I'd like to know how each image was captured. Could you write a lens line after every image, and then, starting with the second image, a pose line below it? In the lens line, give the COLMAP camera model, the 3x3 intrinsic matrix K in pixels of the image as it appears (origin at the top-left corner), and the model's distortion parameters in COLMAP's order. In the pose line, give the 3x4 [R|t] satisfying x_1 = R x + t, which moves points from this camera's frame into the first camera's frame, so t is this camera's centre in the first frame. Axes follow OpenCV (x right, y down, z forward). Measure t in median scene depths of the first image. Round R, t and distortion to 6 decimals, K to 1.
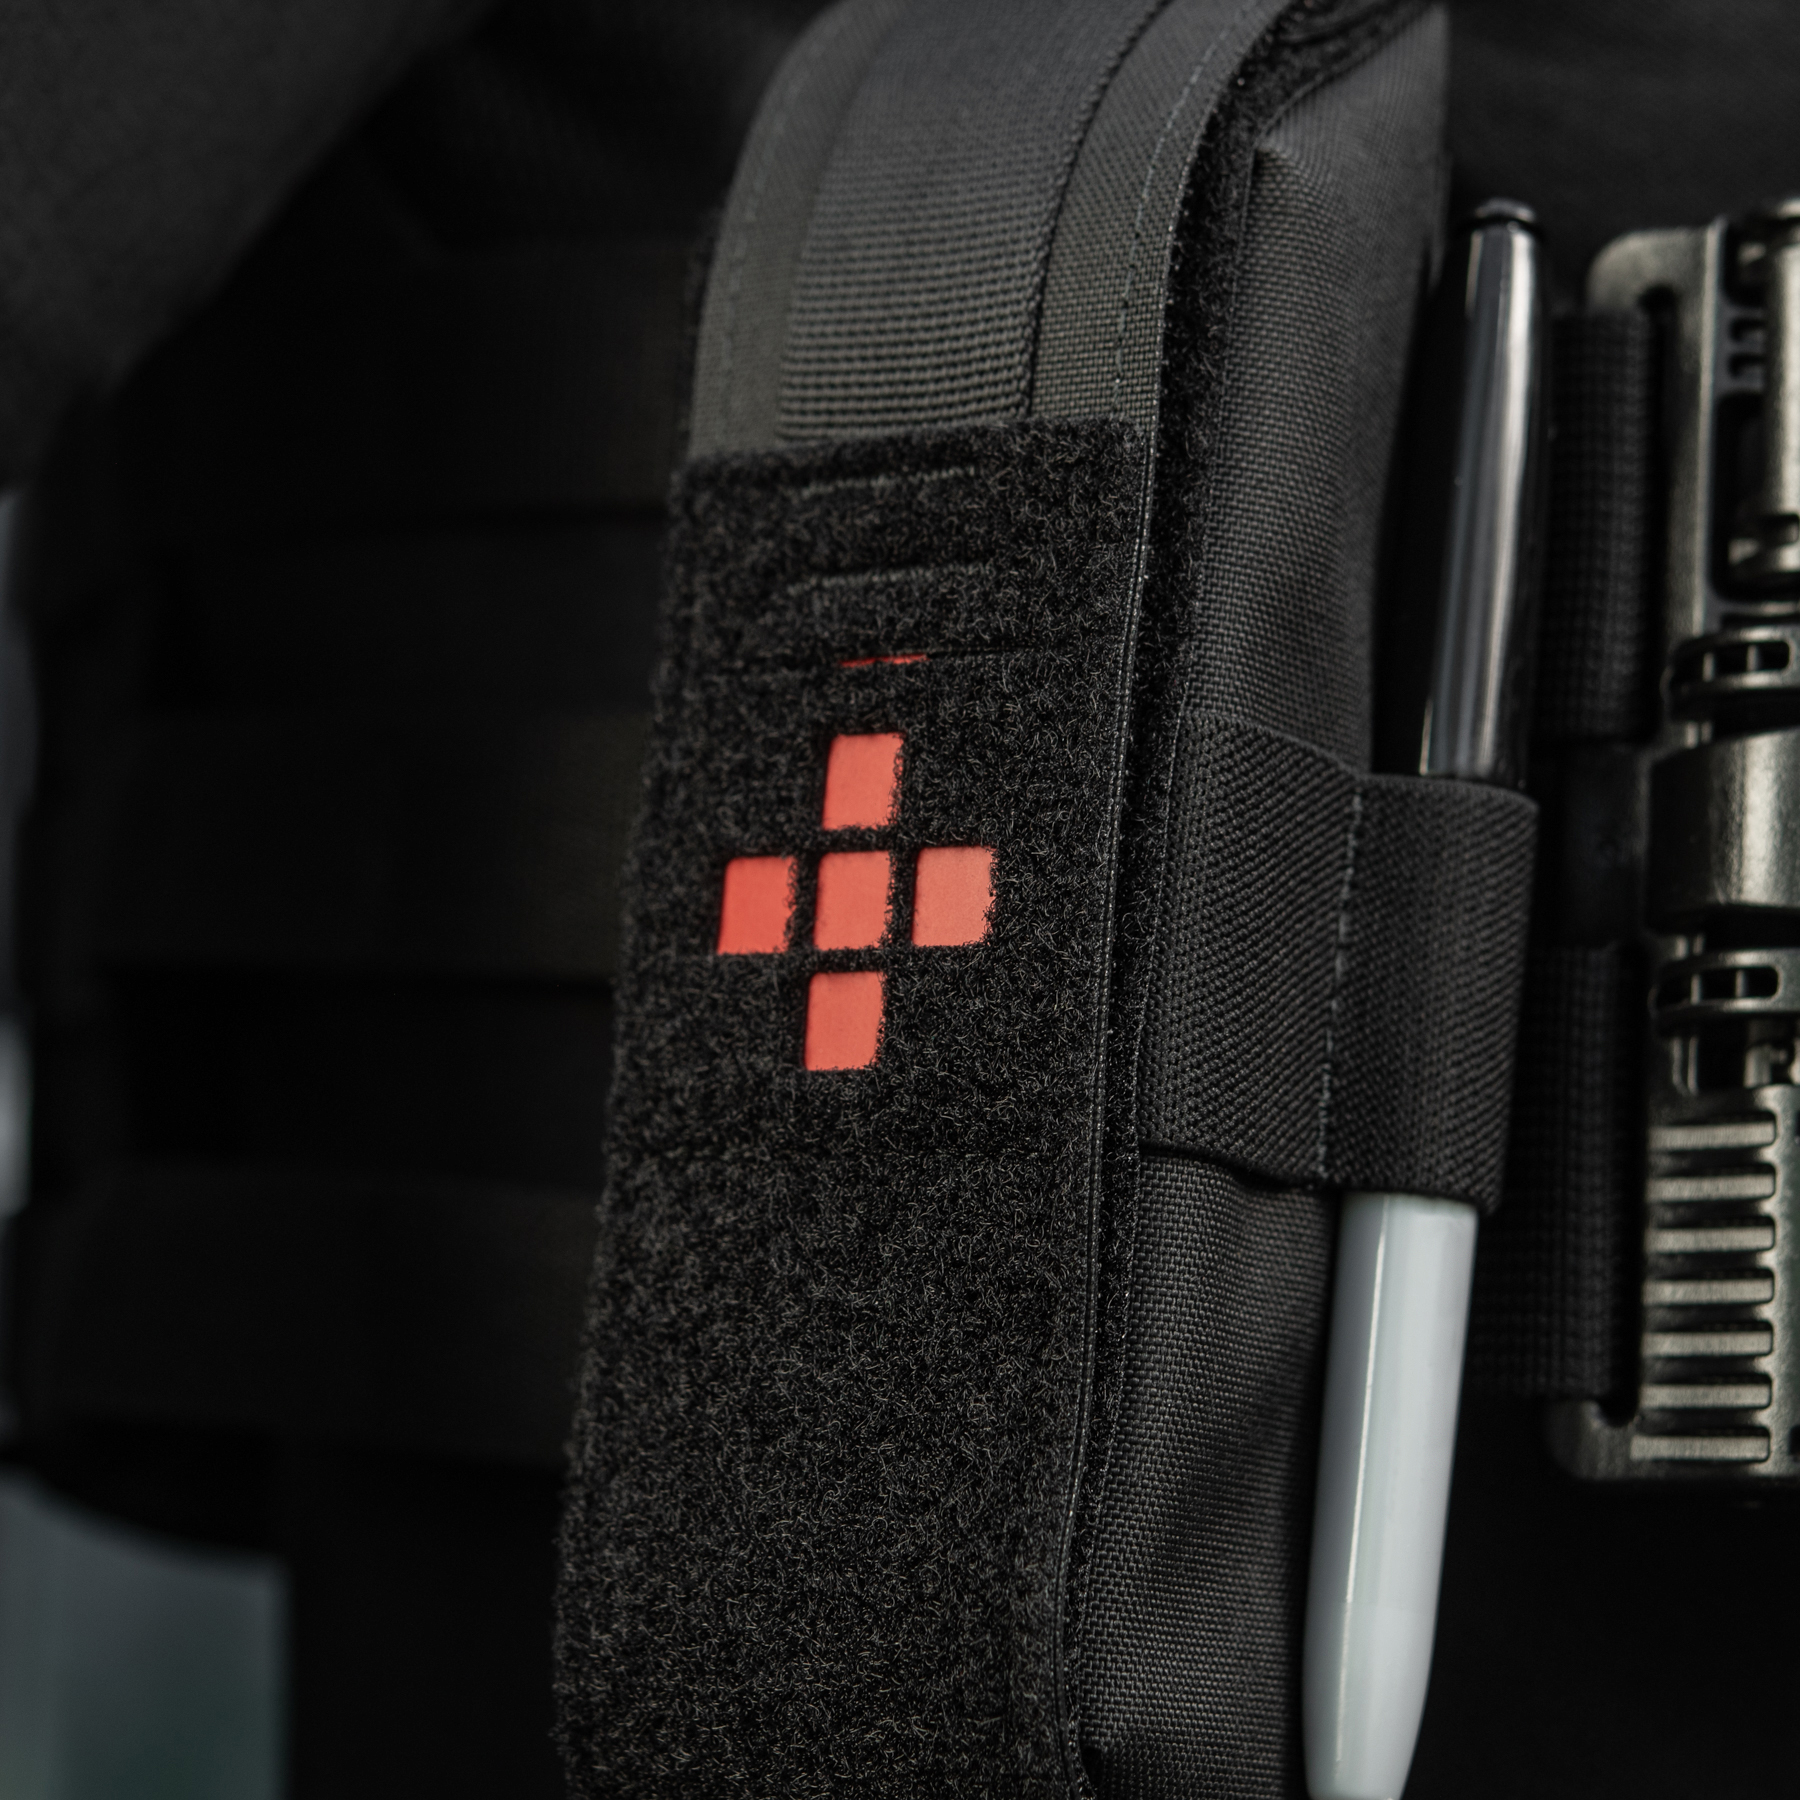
lens RADIAL K [[5955.1, 0, 936.9], [0, 5955.1, 1002.1], [0, 0, 1]] dist [-0.036752, 0.000000]
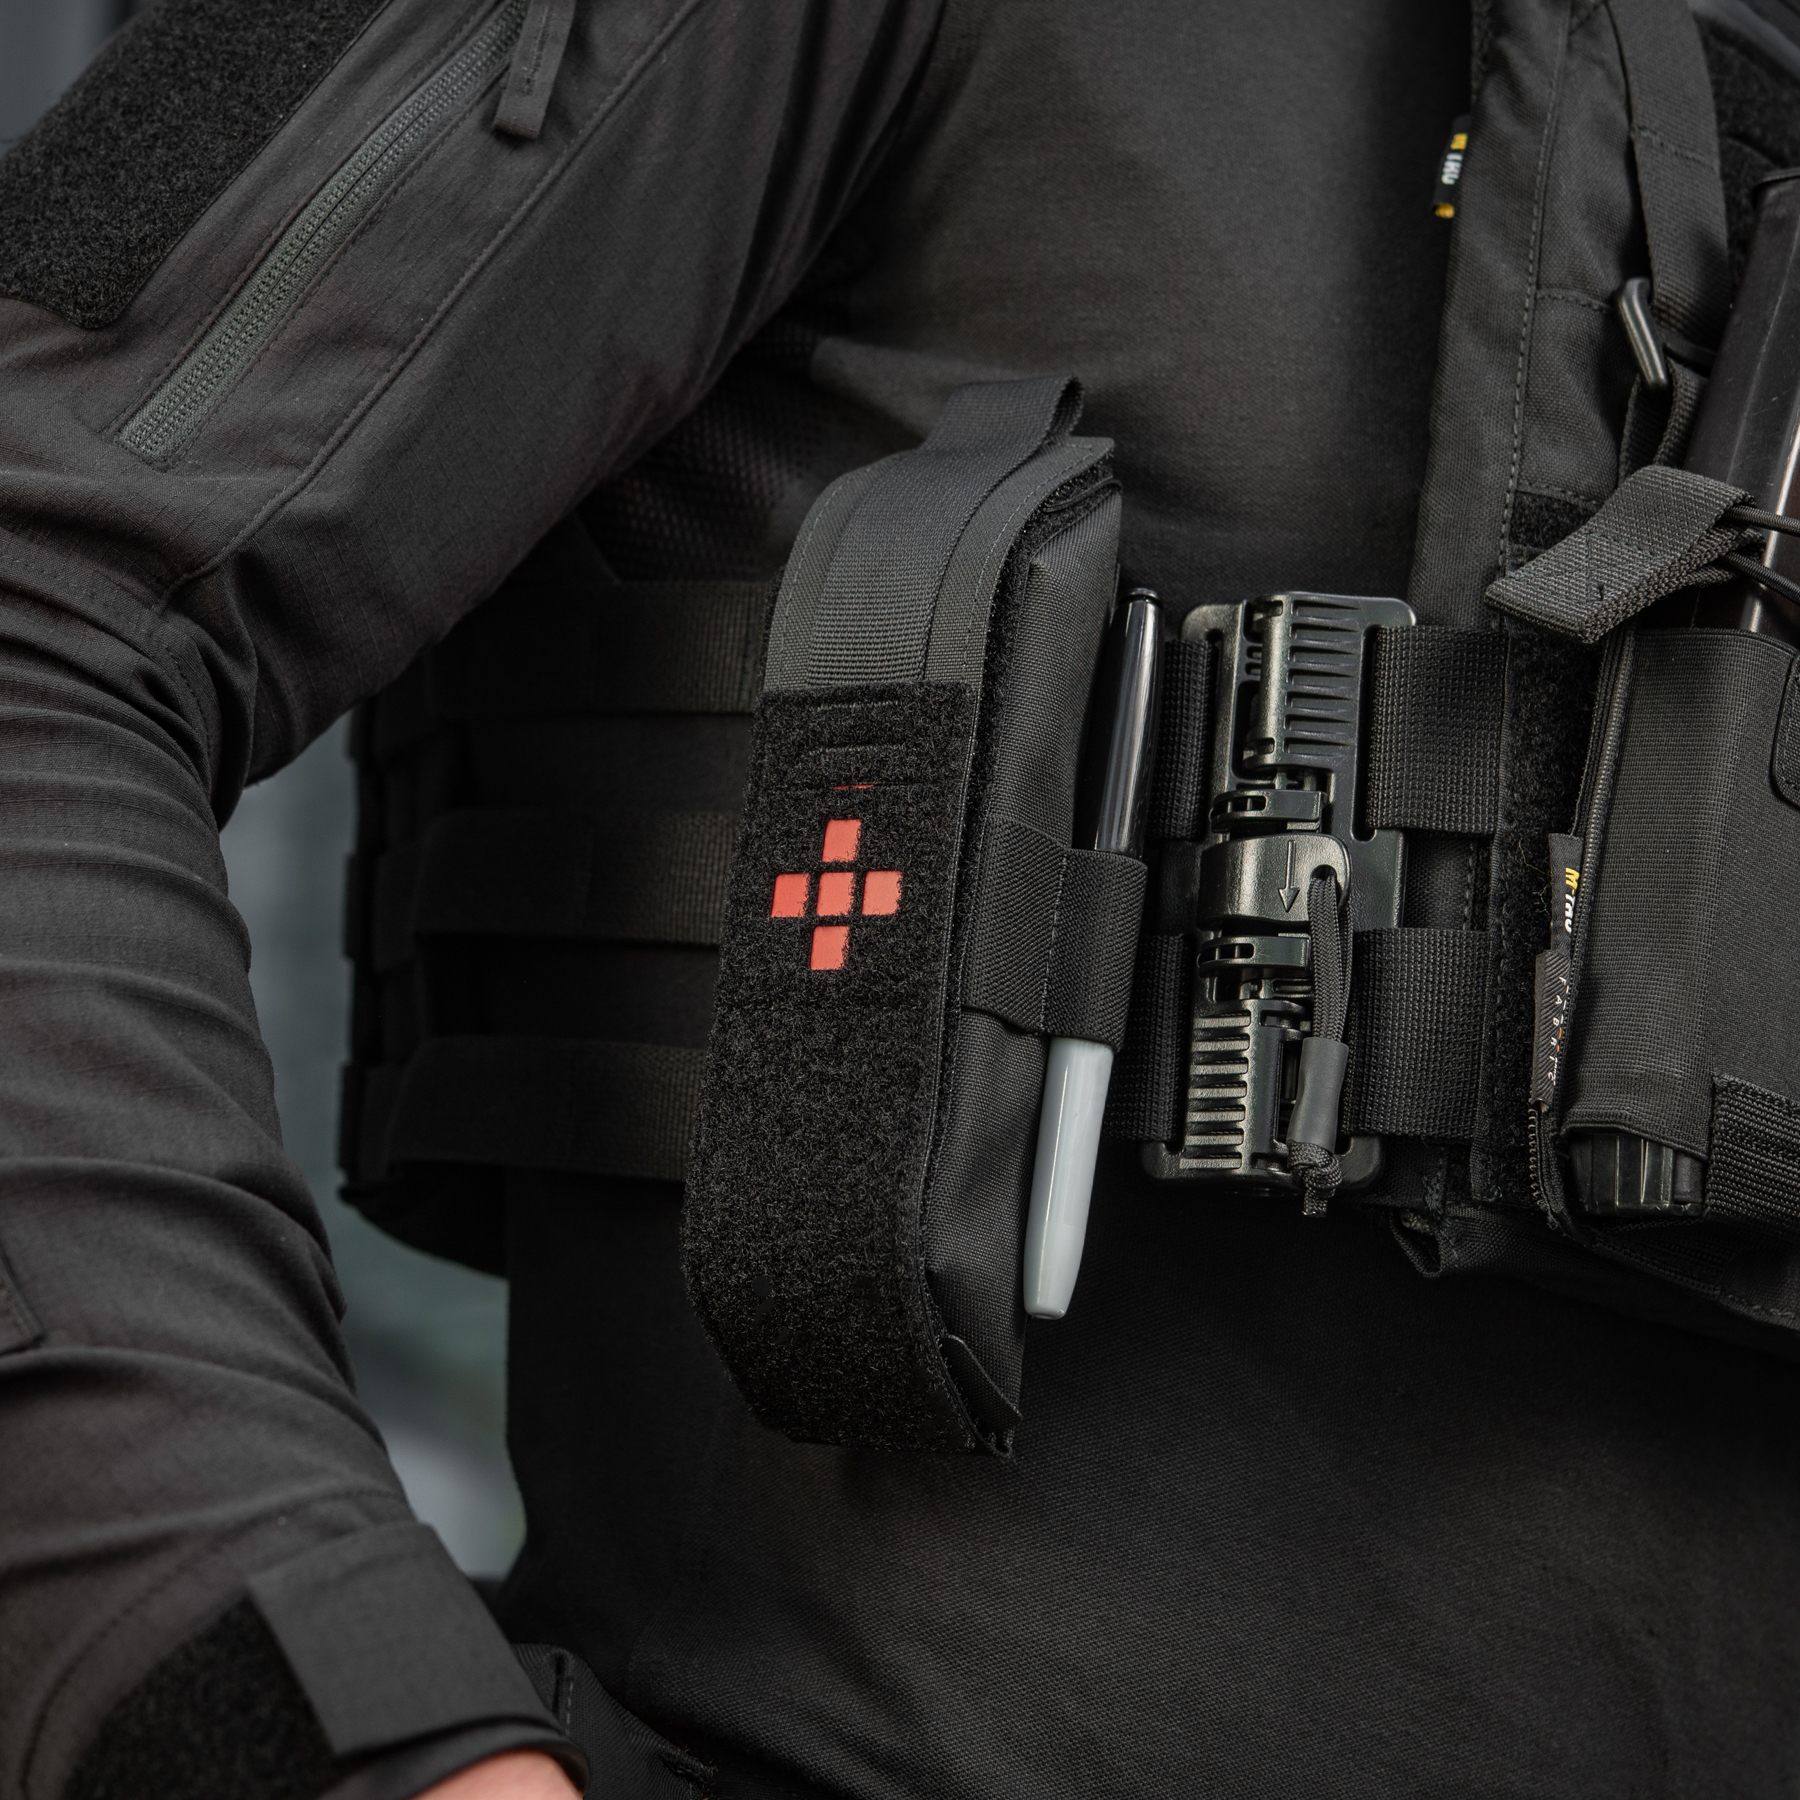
lens RADIAL K [[5955.1, 0, 901.4], [0, 5955.1, 904.6], [0, 0, 1]] dist [-0.036752, 0.000000]
pose [[0.998444, 0.042101, 0.036567, -0.069901], [-0.040176, 0.997845, -0.051872, 0.100046], [-0.038672, 0.050322, 0.997984, -1.201408]]
